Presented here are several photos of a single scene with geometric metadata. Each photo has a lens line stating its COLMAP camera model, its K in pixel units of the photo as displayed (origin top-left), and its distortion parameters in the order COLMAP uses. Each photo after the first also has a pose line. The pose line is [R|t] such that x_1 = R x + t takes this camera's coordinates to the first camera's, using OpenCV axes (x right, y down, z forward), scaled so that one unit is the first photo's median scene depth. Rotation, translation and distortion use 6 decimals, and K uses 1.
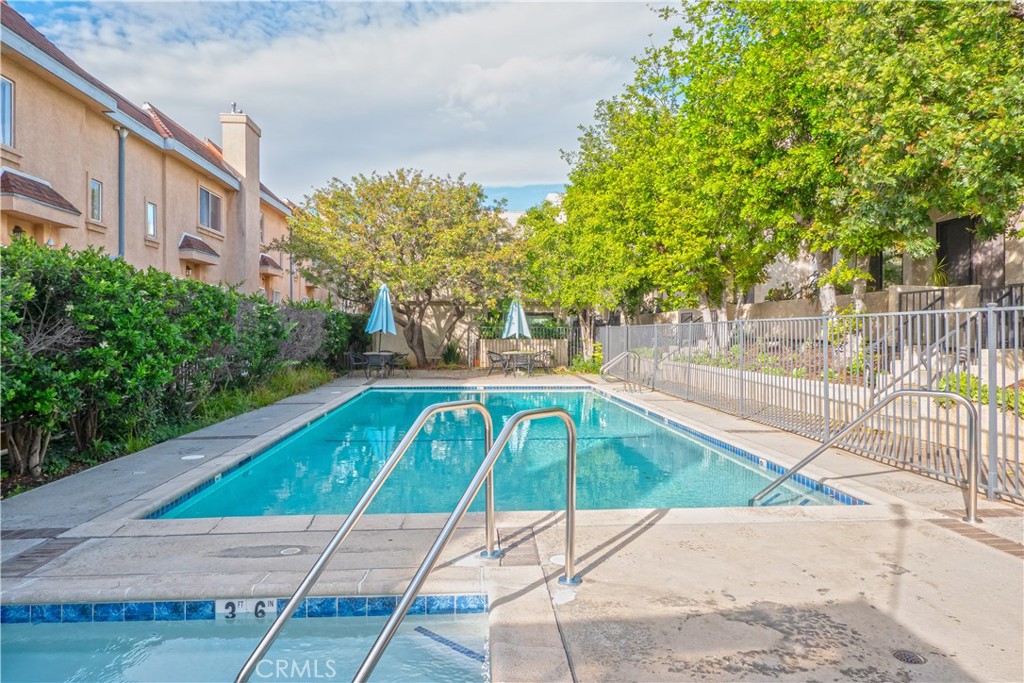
lens RADIAL K [[658.8, 0, 512.0], [0, 658.8, 341.5], [0, 0, 1]] dist [-0.001091, 0.001199]
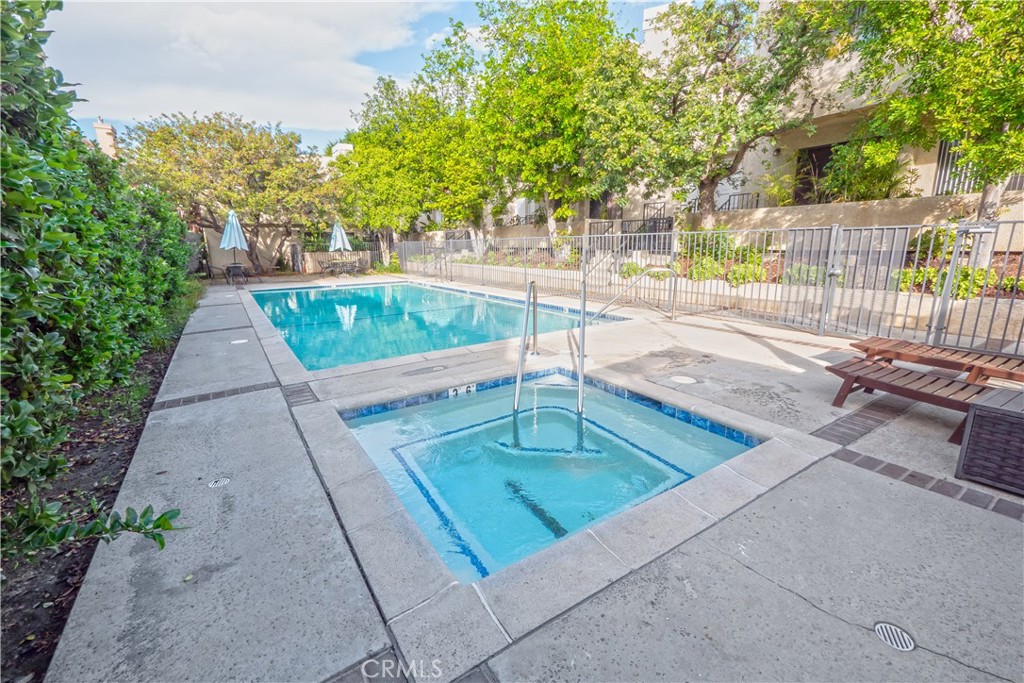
lens RADIAL K [[435.2, 0, 512.0], [0, 435.2, 341.5], [0, 0, 1]] dist [0.002152, 0.000405]
pose [[0.868461, -0.124497, 0.479871, -0.184810], [0.024031, 0.977389, 0.210081, -0.003309], [-0.495175, -0.170915, 0.851816, -0.037510]]
